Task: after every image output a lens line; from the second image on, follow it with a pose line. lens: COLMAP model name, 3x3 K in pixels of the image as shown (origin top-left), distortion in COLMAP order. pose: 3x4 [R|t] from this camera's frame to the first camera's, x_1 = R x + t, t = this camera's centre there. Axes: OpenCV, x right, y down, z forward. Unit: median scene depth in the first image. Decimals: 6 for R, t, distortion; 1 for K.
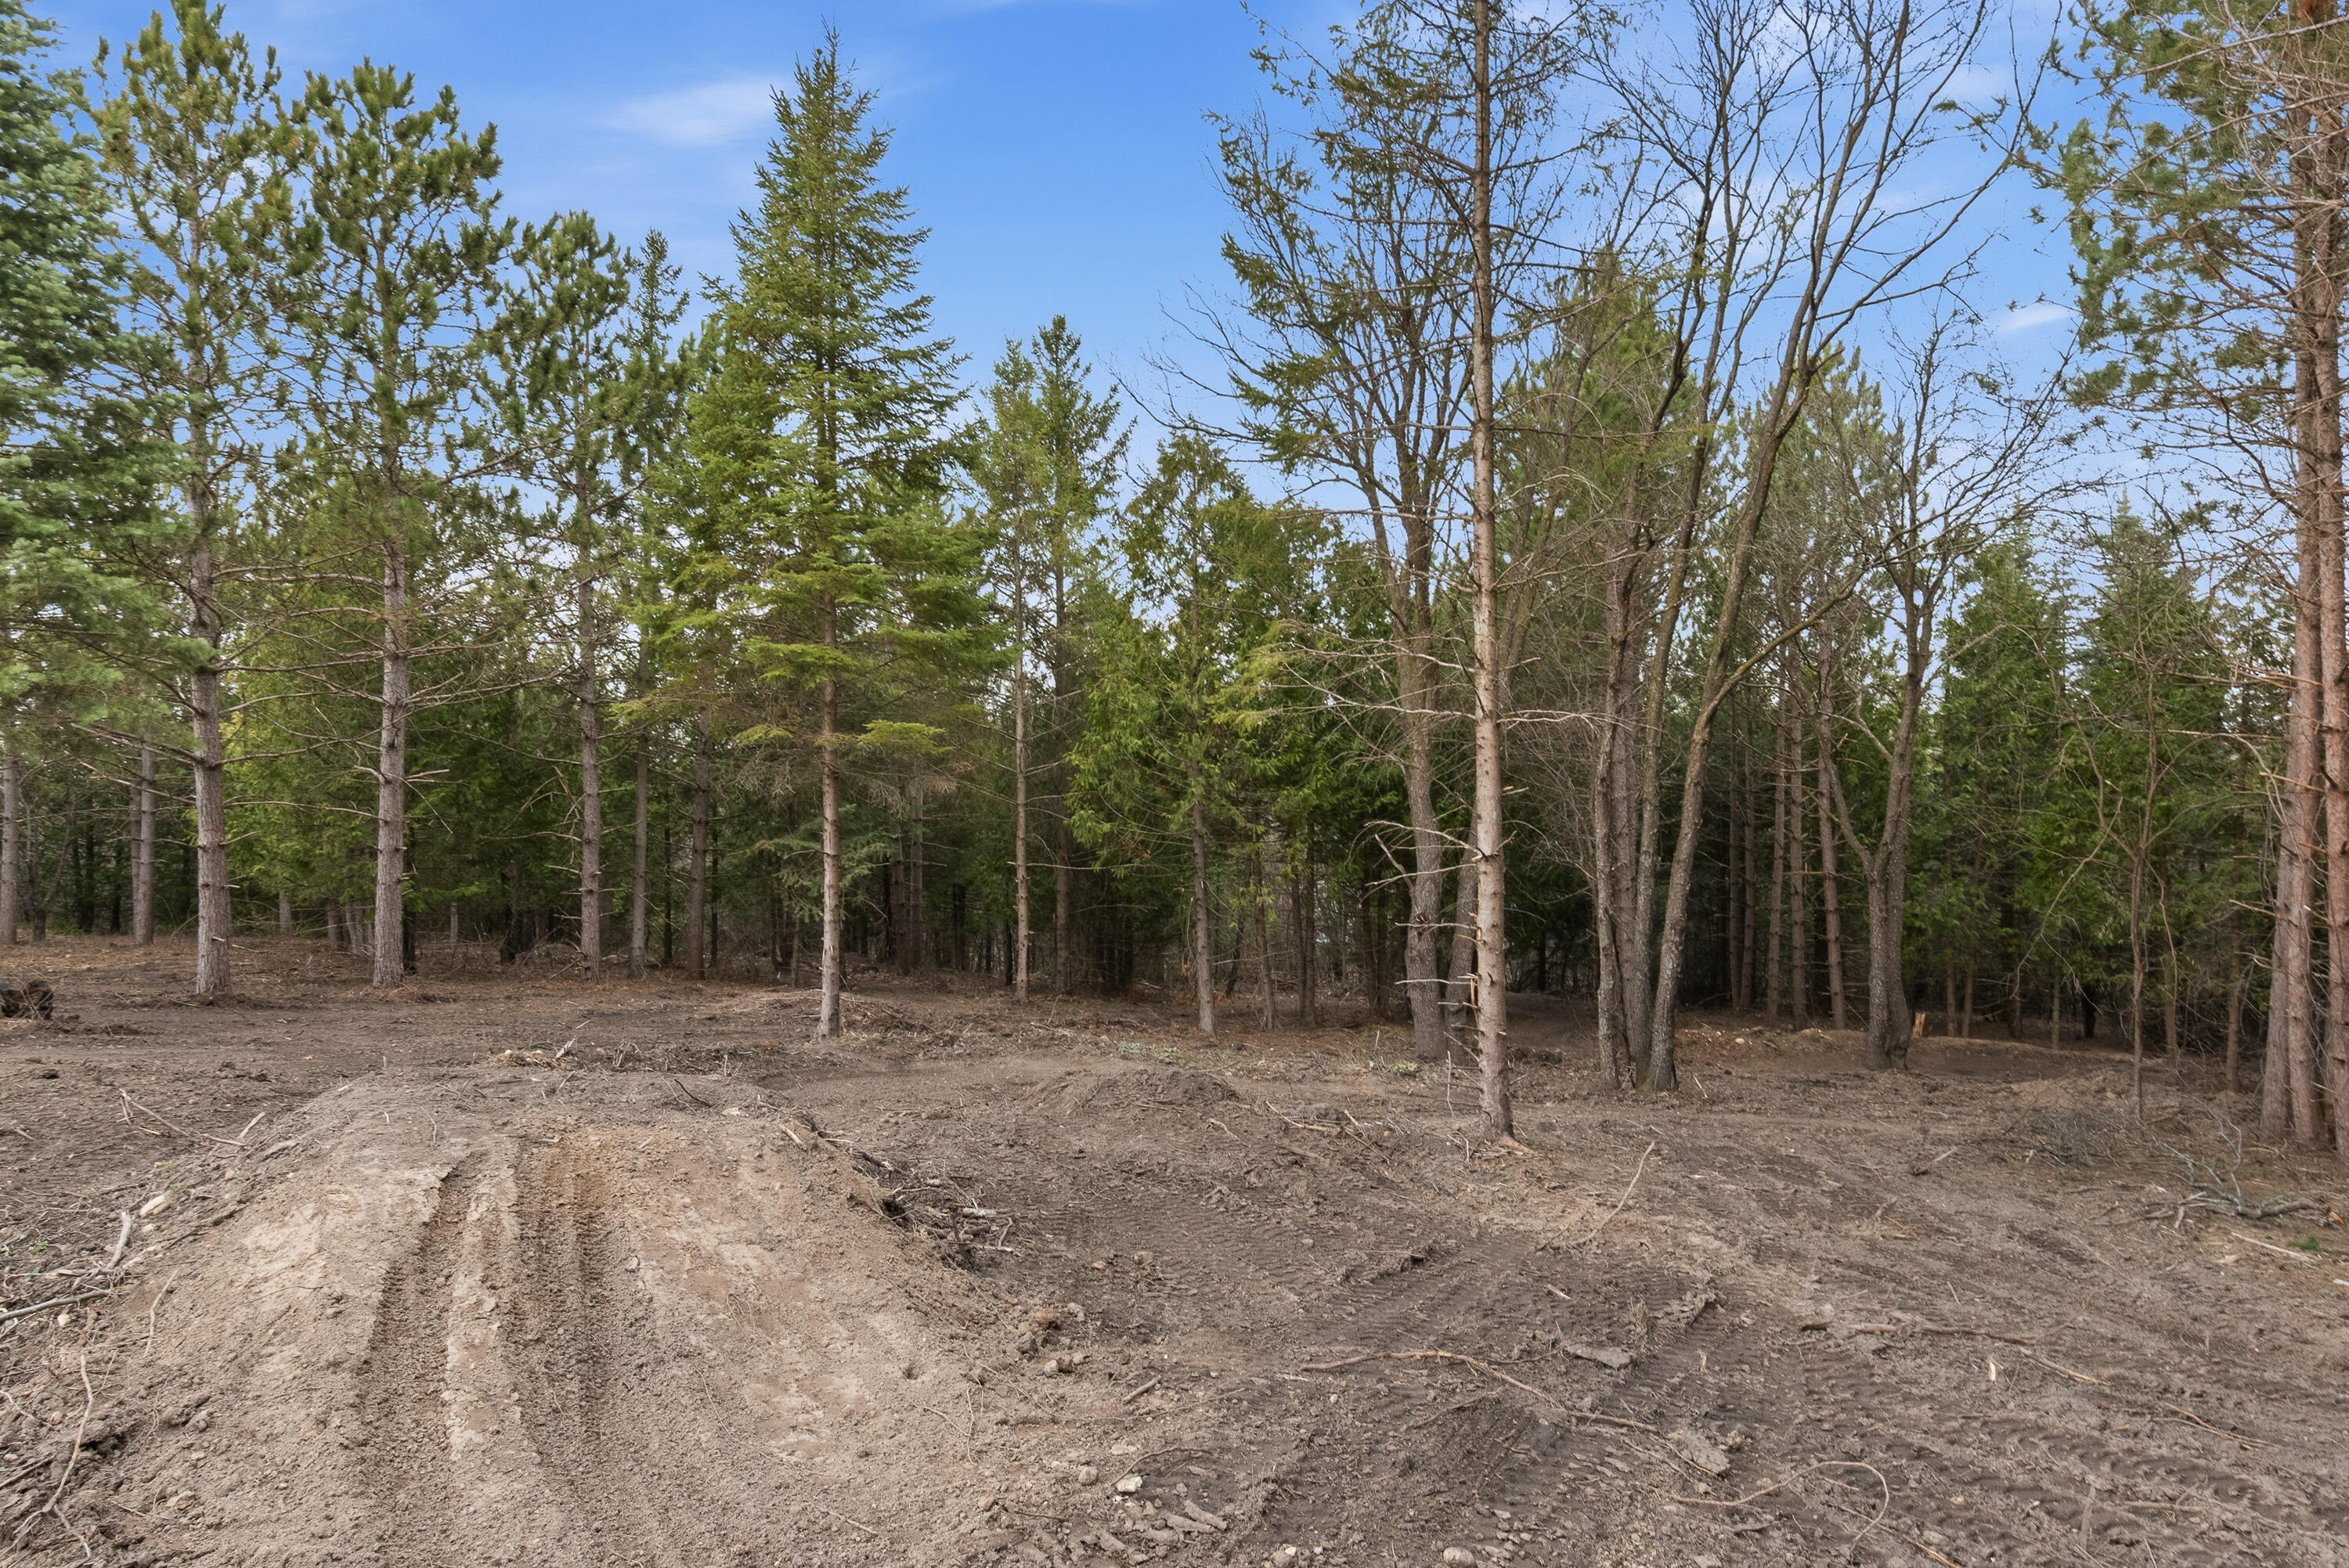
lens RADIAL K [[1264.1, 0, 1174.5], [0, 1264.1, 784.0], [0, 0, 1]] dist [0.031469, -0.001452]
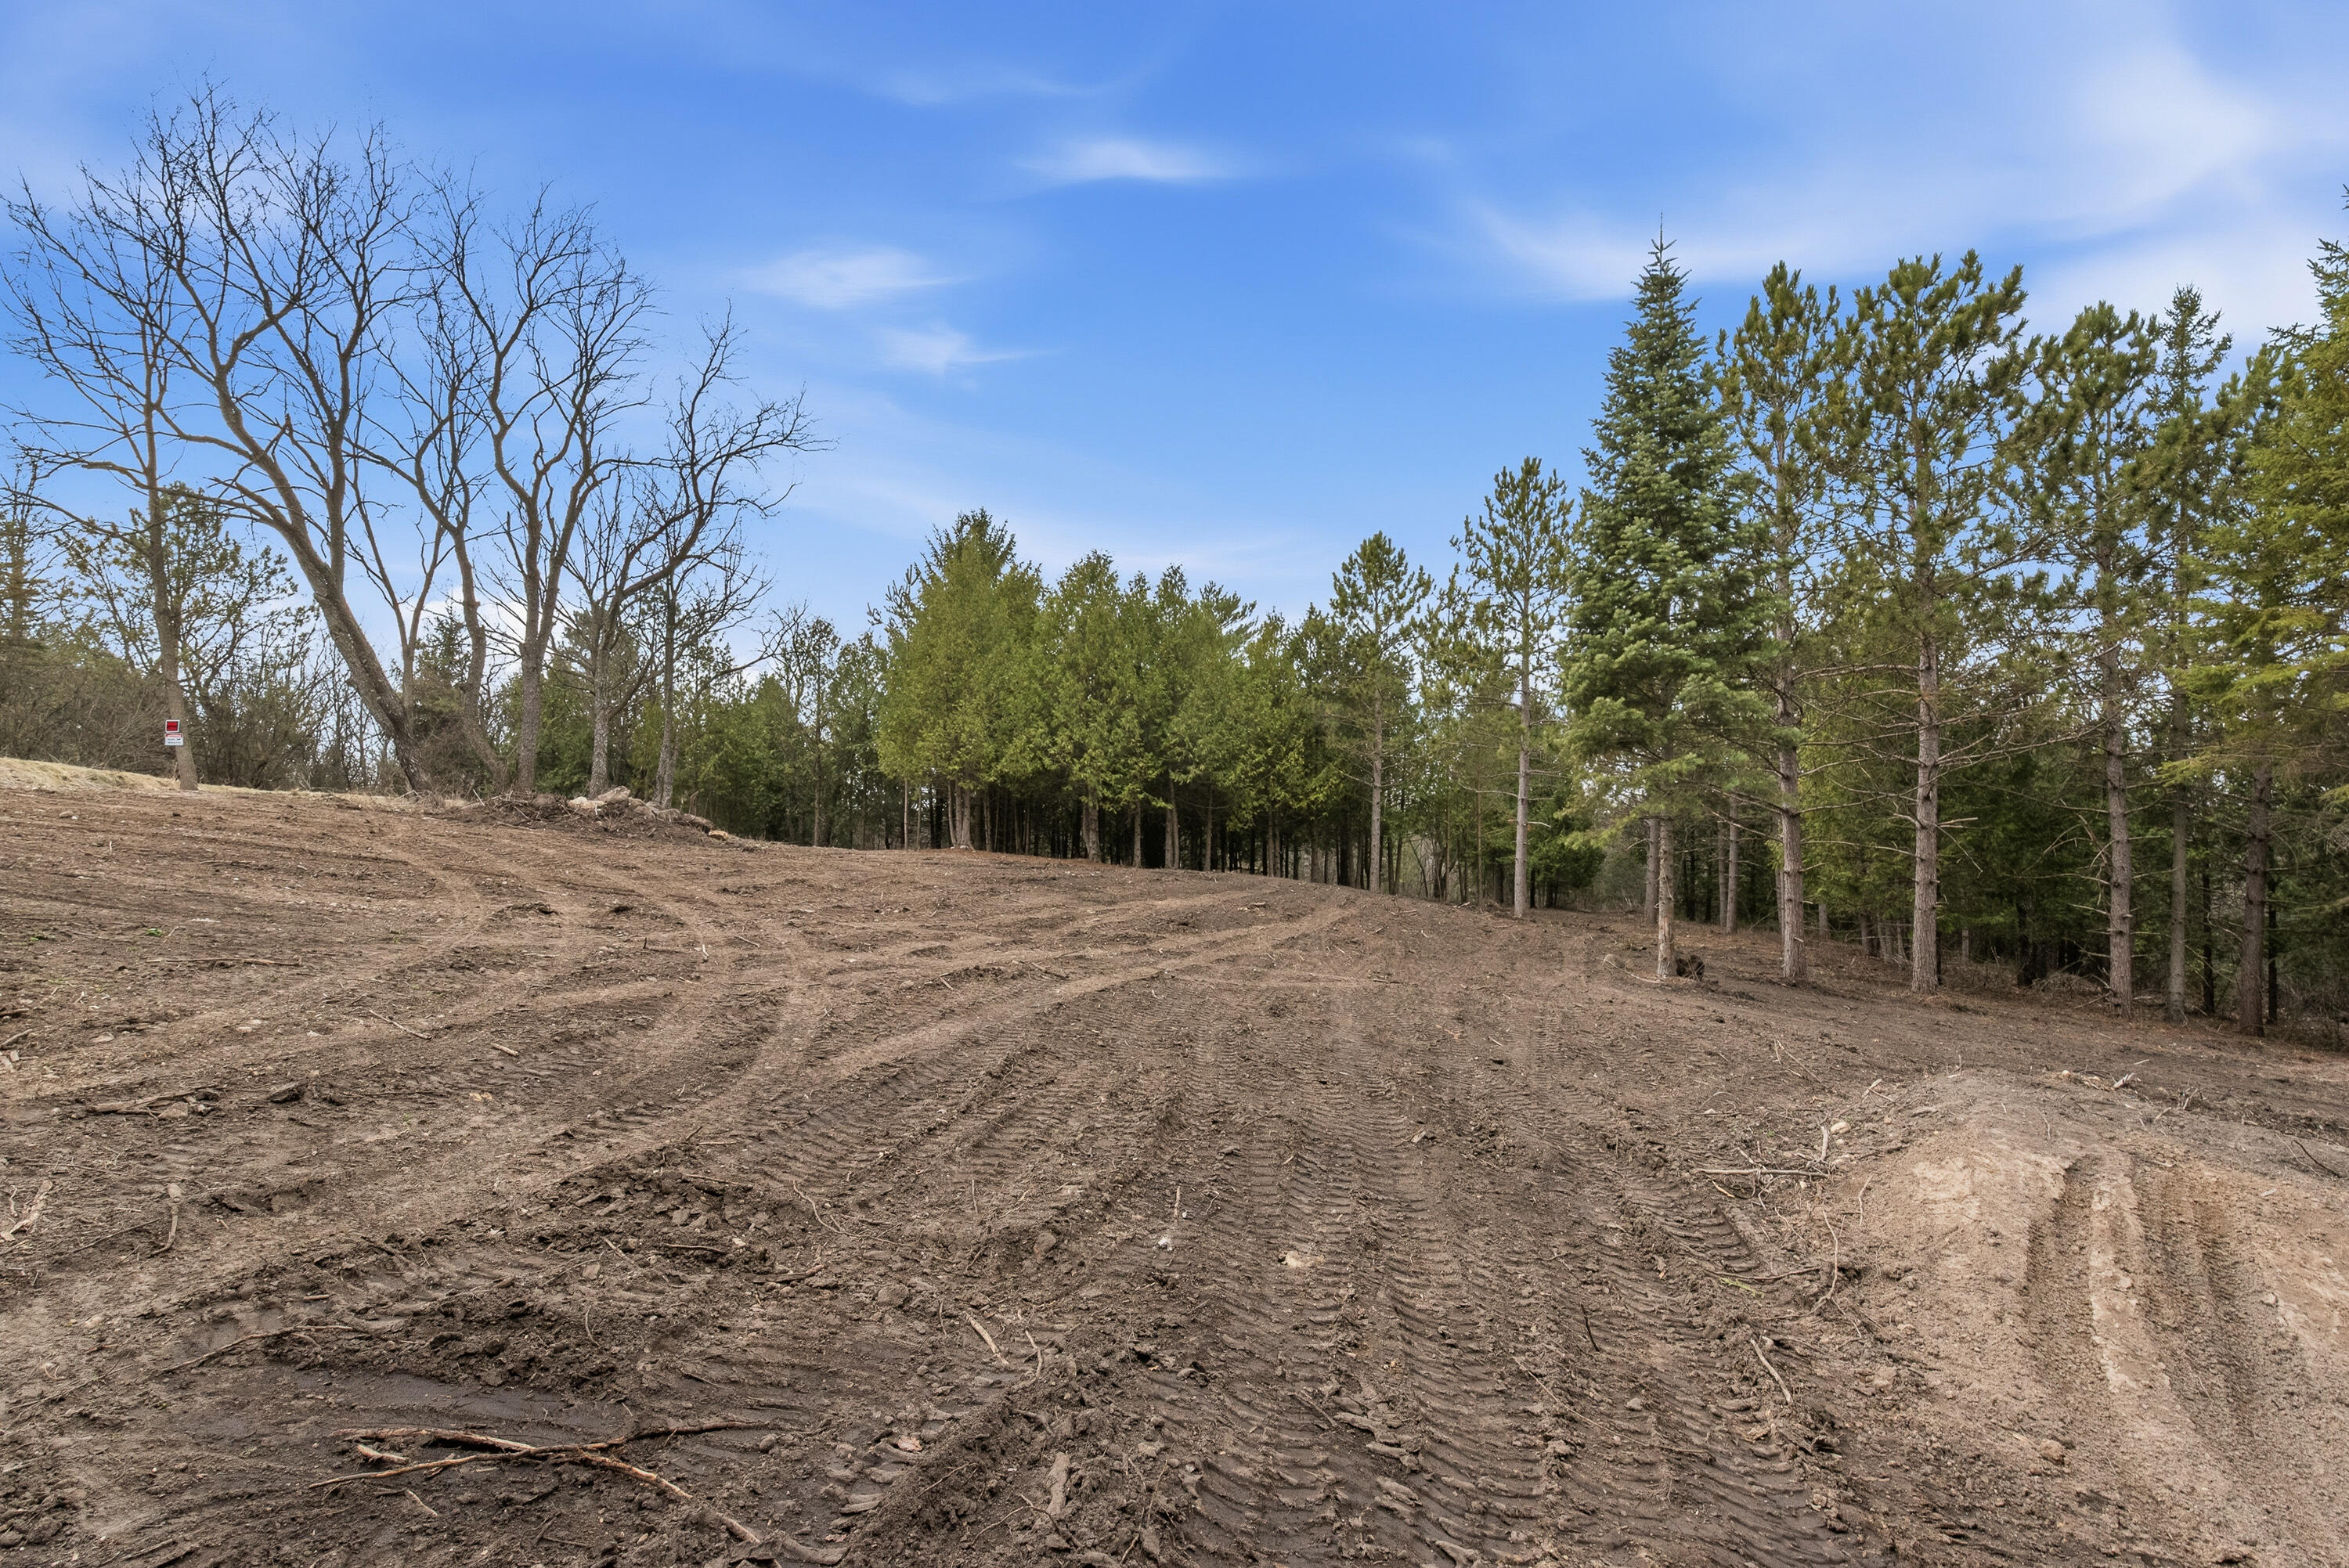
lens RADIAL K [[1070.0, 0, 1174.5], [0, 1070.0, 784.0], [0, 0, 1]] dist [-0.012632, 0.005234]
pose [[0.430764, -0.021234, -0.902215, 0.003427], [-0.000743, 0.999714, -0.023883, -0.018706], [0.902464, 0.010959, 0.430626, -0.099536]]
